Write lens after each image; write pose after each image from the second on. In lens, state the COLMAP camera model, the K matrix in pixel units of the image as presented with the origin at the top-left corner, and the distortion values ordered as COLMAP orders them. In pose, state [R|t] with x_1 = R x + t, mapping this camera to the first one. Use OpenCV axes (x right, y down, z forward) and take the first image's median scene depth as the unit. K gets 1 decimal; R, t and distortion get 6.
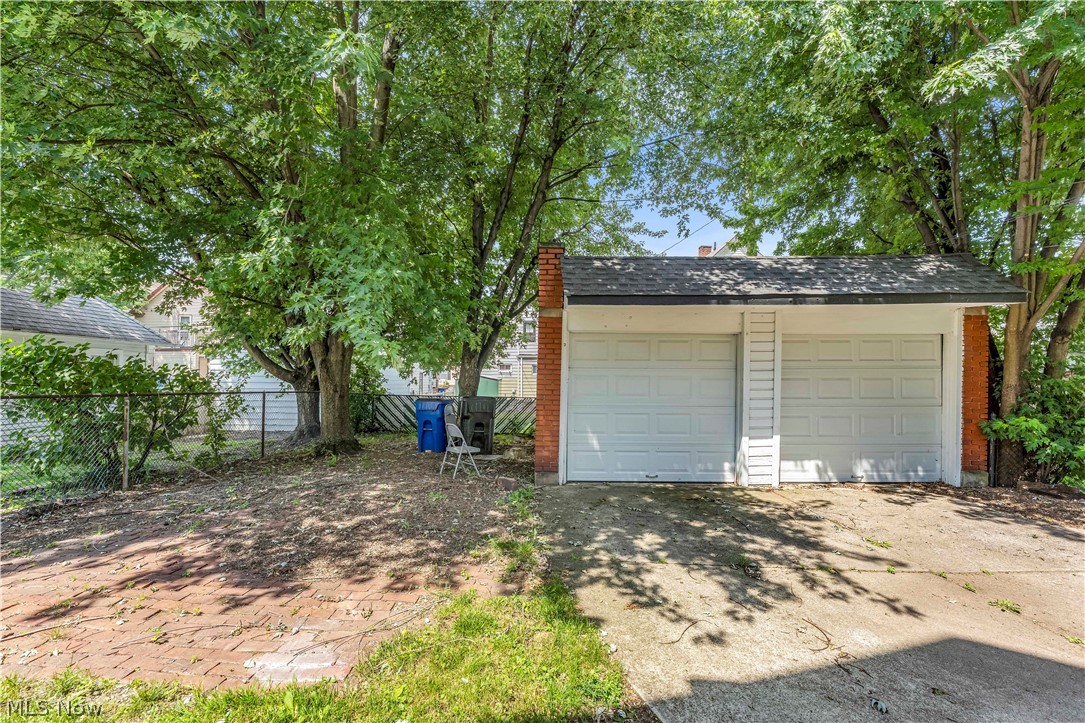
lens RADIAL K [[431.5, 0, 542.5], [0, 431.5, 361.5], [0, 0, 1]] dist [-0.001381, -0.000137]
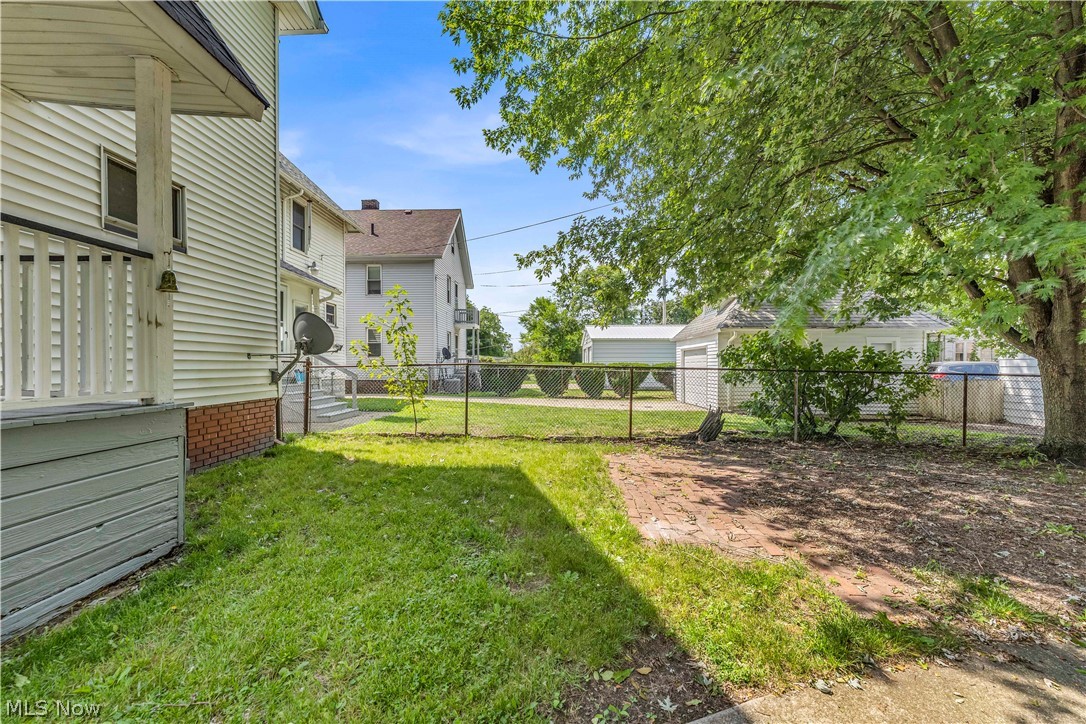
lens RADIAL K [[454.1, 0, 541.2], [0, 454.1, 367.7], [0, 0, 1]] dist [-0.000223, -0.000352]
pose [[-0.008869, -0.001555, -0.999959, 0.691068], [0.038410, 0.999260, -0.001895, 0.069209], [0.999223, -0.038425, -0.008803, 0.390132]]
